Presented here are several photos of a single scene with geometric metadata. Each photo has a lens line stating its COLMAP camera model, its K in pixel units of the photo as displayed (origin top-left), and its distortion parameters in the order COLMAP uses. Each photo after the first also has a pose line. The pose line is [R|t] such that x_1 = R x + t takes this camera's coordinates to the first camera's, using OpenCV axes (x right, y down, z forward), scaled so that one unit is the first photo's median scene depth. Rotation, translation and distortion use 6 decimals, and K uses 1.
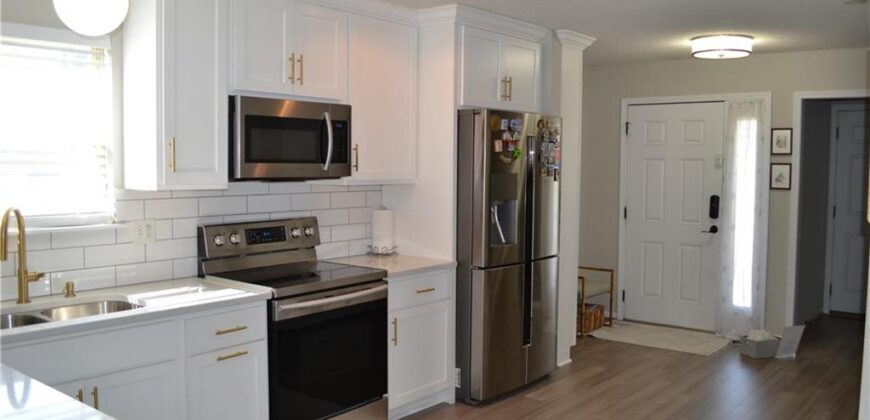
lens RADIAL K [[720.6, 0, 435.0], [0, 720.6, 210.0], [0, 0, 1]] dist [-0.061941, -0.000712]
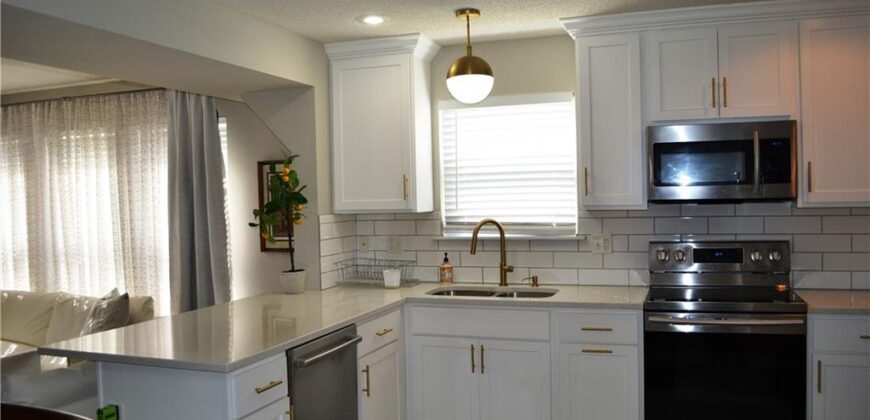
lens RADIAL K [[720.6, 0, 435.0], [0, 720.6, 210.0], [0, 0, 1]] dist [-0.061941, -0.000712]
pose [[0.334696, 0.009023, -0.942283, 0.676633], [-0.035286, 0.999373, -0.002963, -0.014505], [0.941665, 0.034241, 0.334805, 0.313011]]
